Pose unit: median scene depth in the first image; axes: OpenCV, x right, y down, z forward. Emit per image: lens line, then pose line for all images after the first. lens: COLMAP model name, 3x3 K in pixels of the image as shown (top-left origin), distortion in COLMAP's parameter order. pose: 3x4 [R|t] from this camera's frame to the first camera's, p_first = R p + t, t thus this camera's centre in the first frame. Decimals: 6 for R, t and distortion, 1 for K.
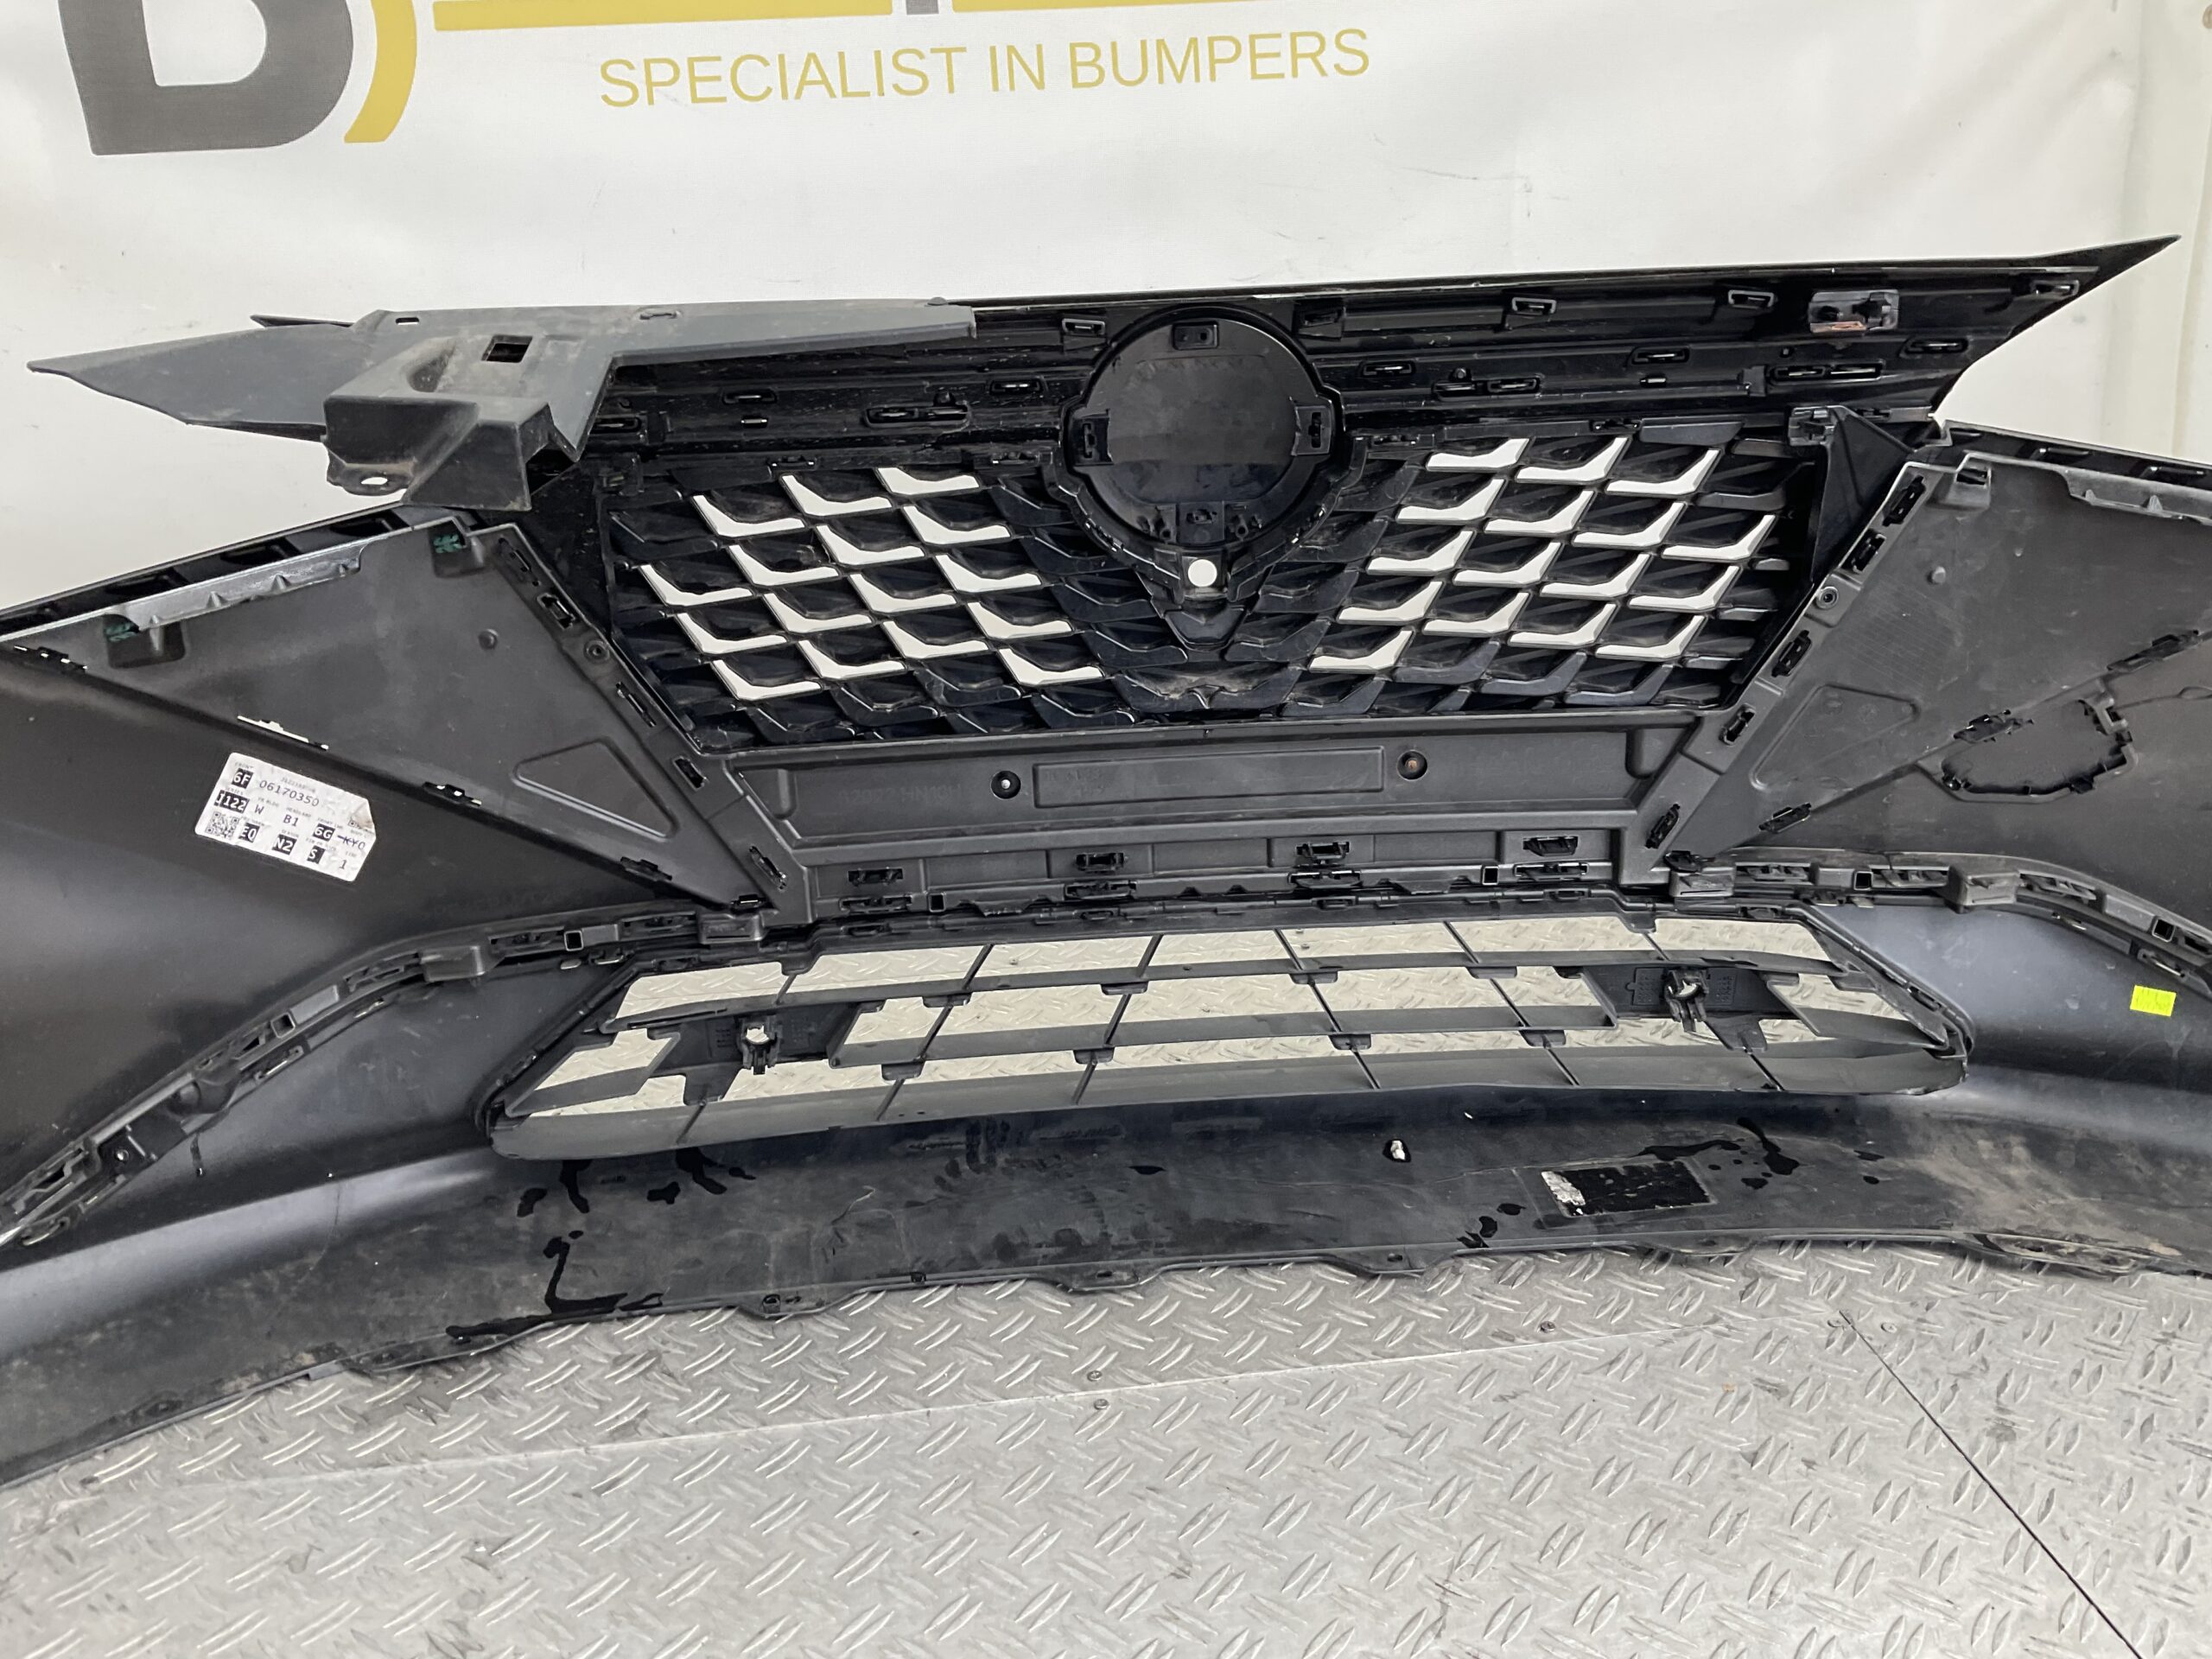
lens RADIAL K [[1831.4, 0, 1095.7], [0, 1831.4, 822.9], [0, 0, 1]] dist [0.060079, -0.113146]
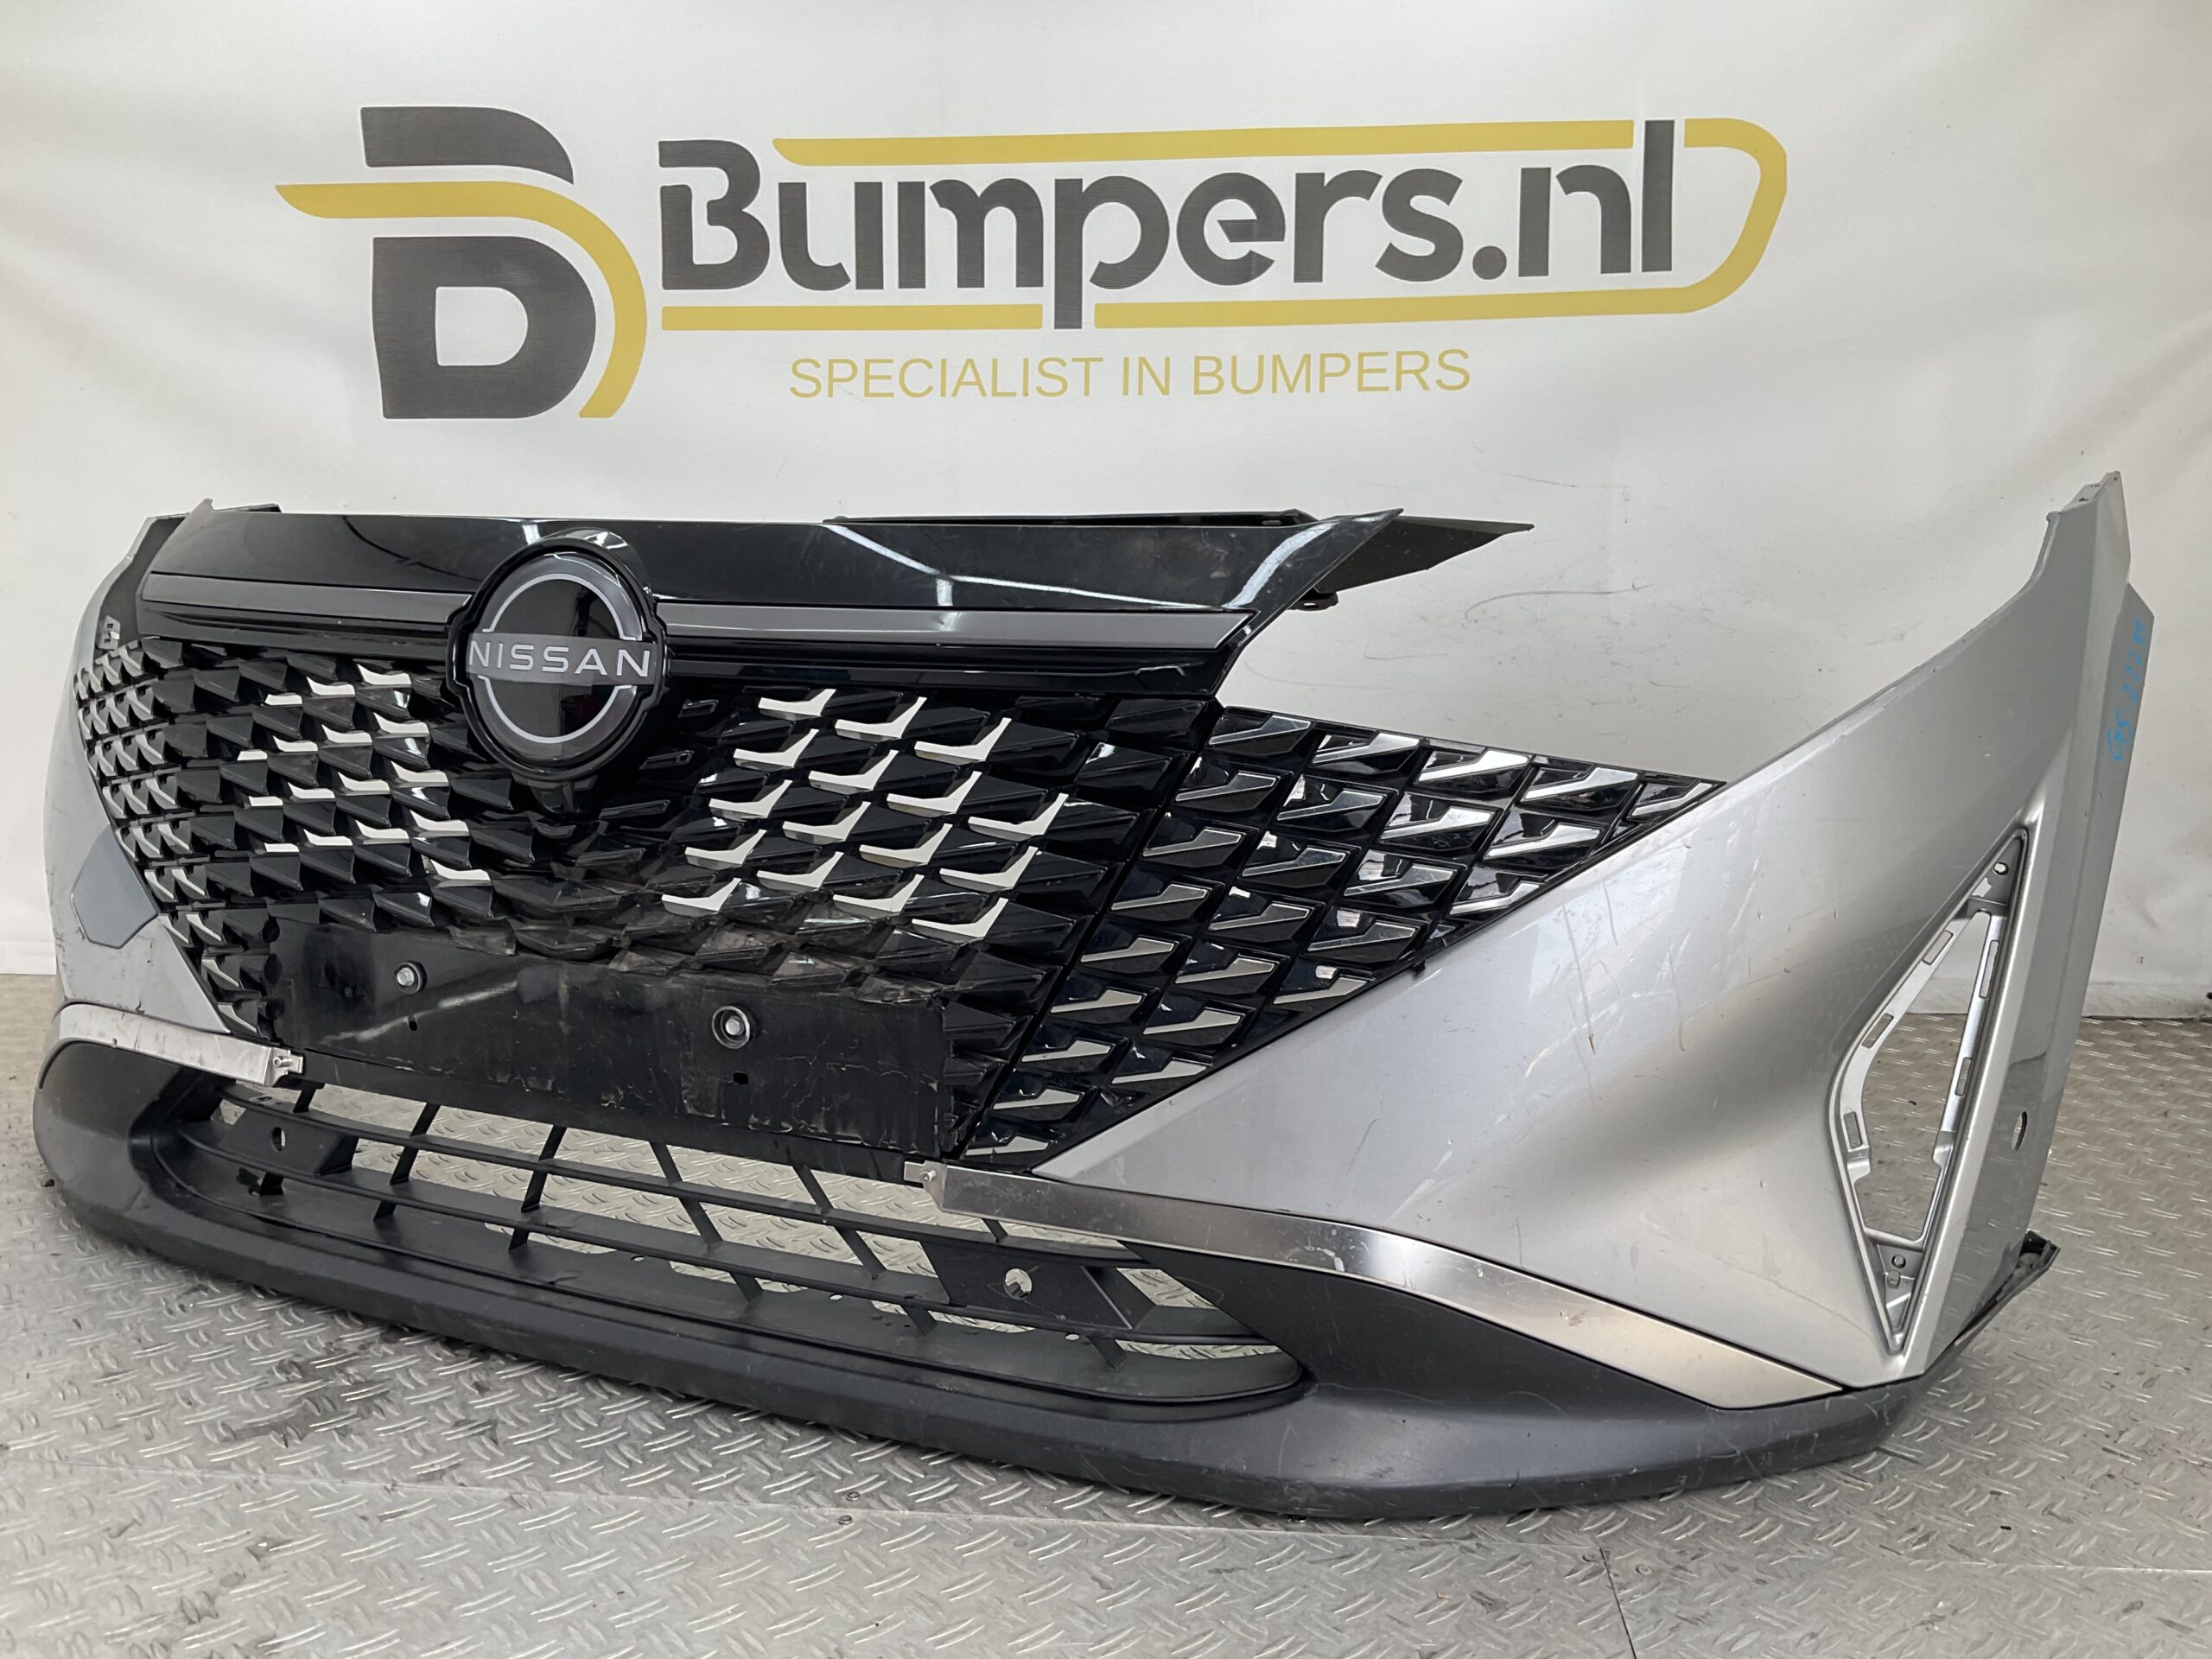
lens RADIAL K [[1831.4, 0, 1094.7], [0, 1831.4, 810.0], [0, 0, 1]] dist [0.060079, -0.113146]
pose [[0.975786, 0.073282, -0.206085, 0.287404], [-0.109098, 0.979698, -0.168194, 0.068671], [0.189575, 0.186605, 0.963971, -0.060989]]
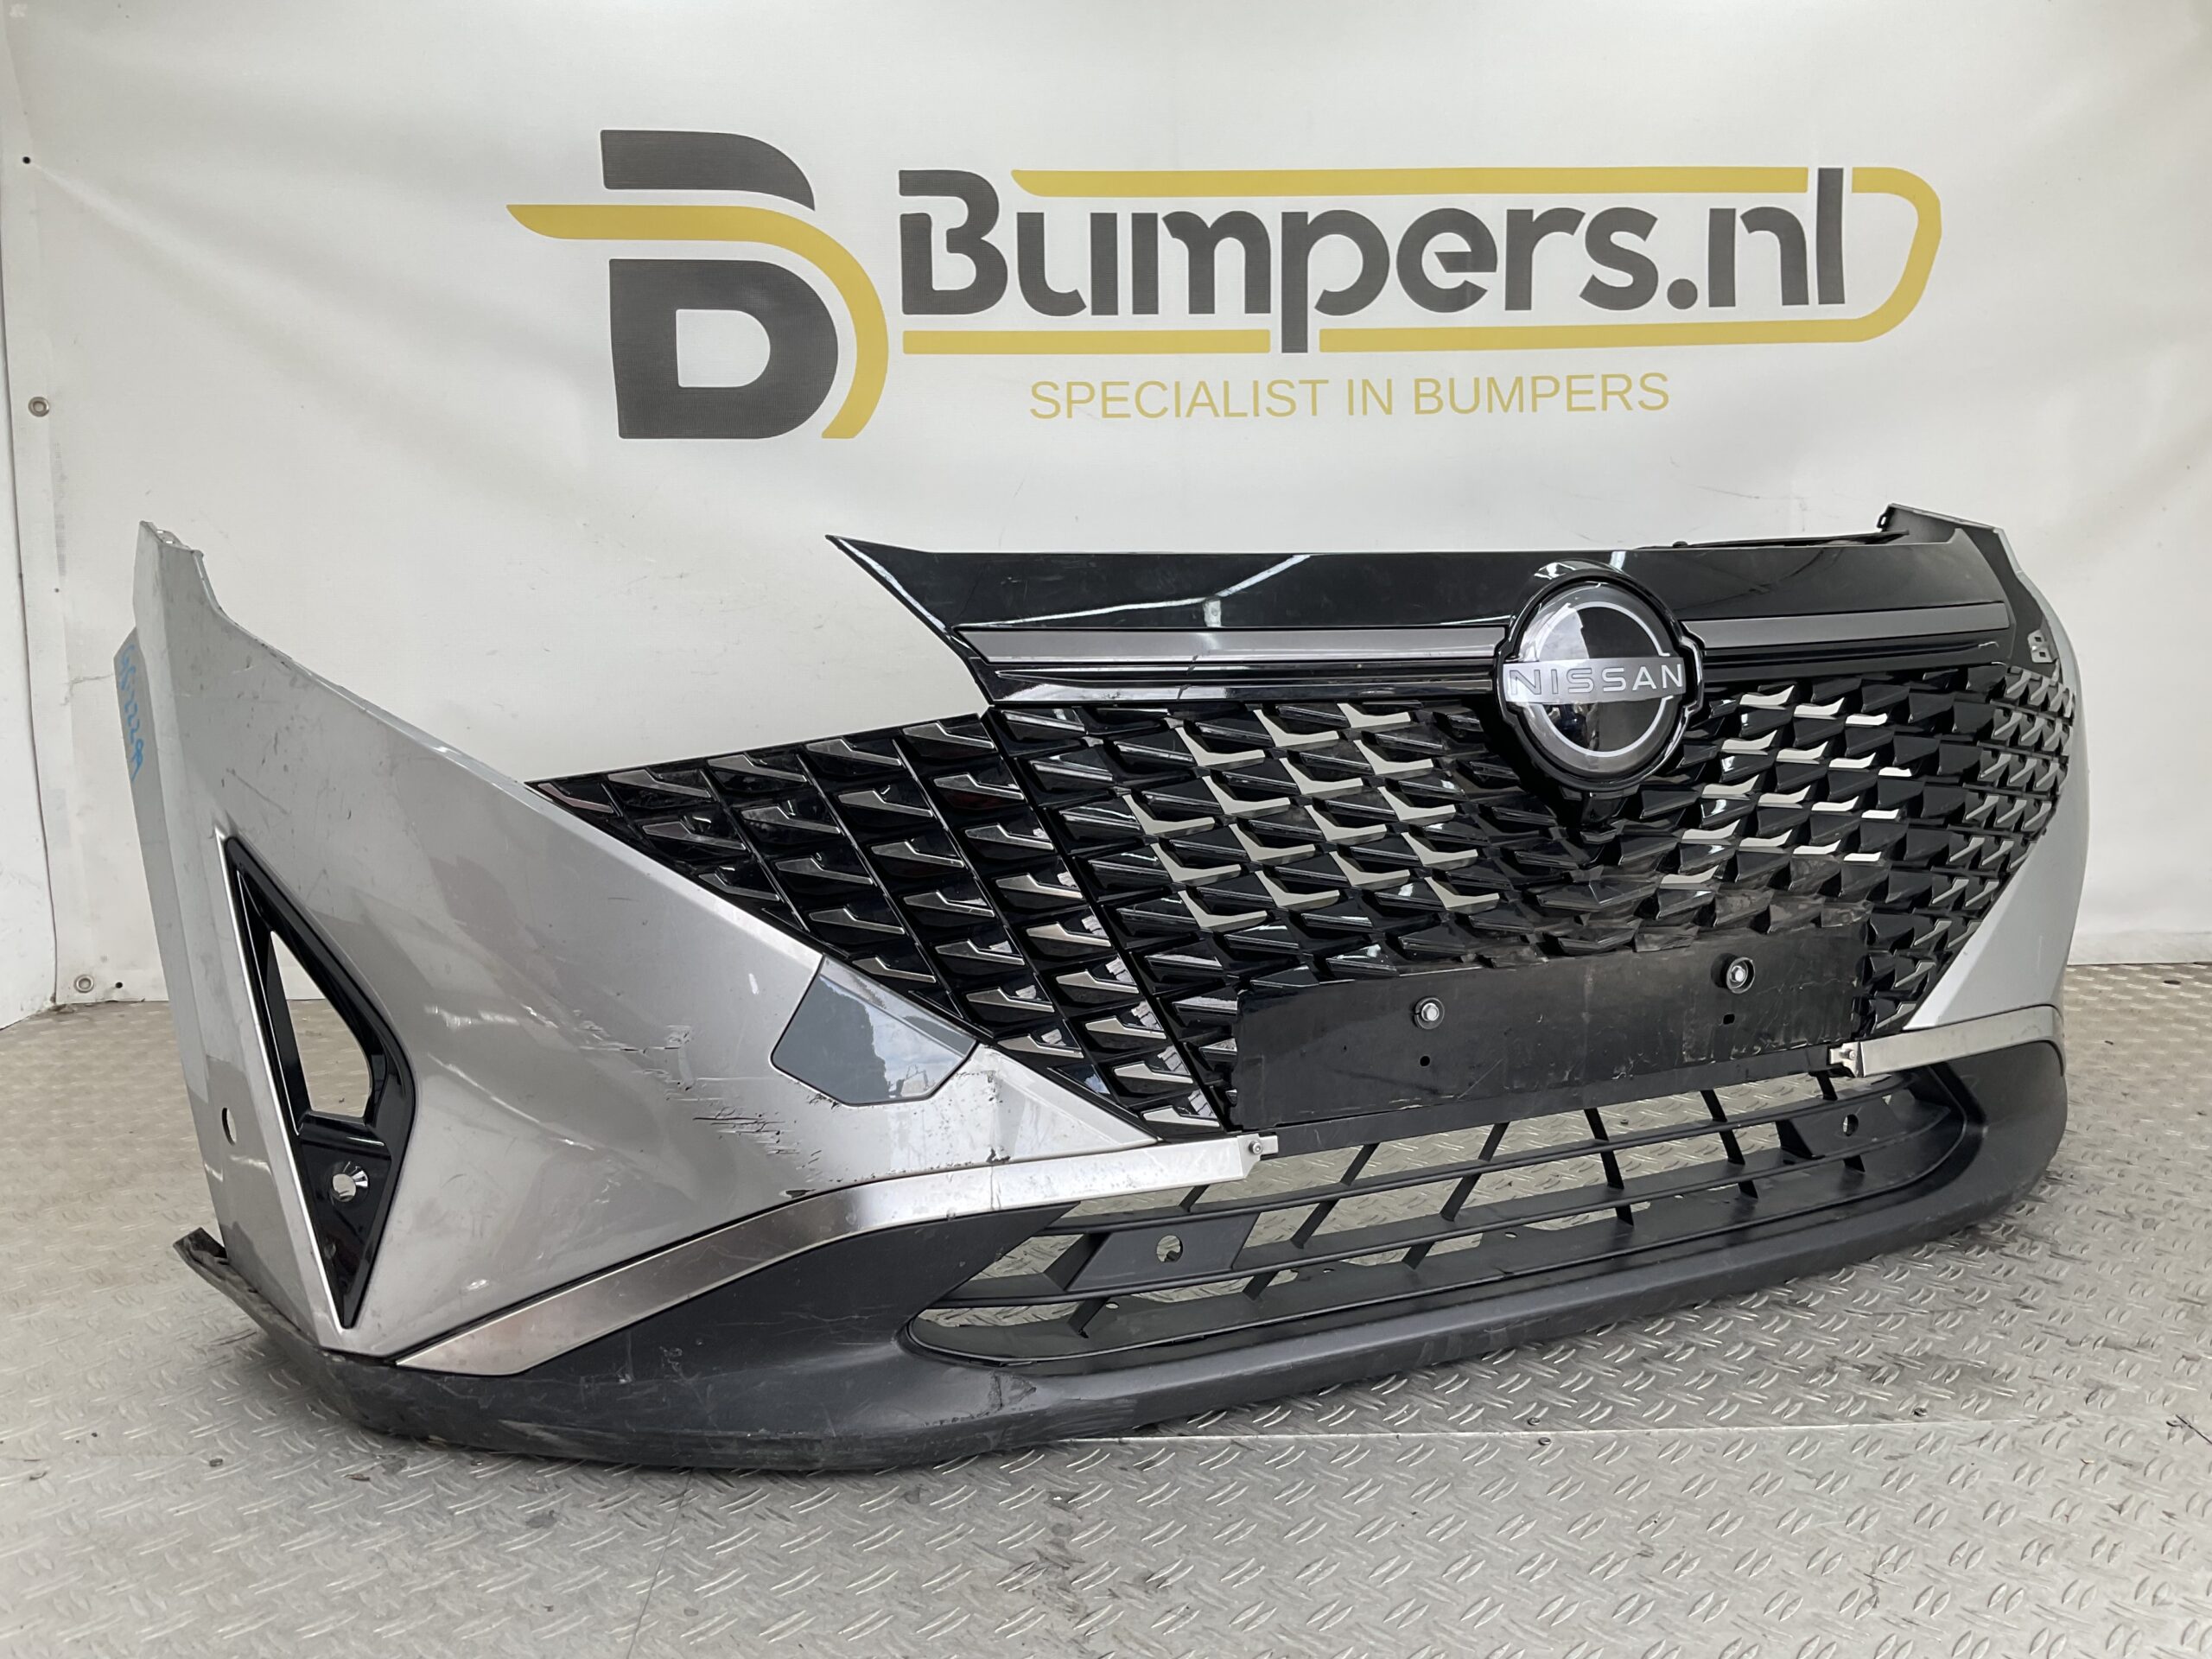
lens RADIAL K [[1831.4, 0, 1096.3], [0, 1831.4, 809.9], [0, 0, 1]] dist [0.060079, -0.113146]
pose [[0.995698, 0.046801, -0.079975, -0.181778], [-0.060176, 0.982904, -0.174005, 0.121315], [0.070464, 0.178069, 0.981492, -0.230076]]
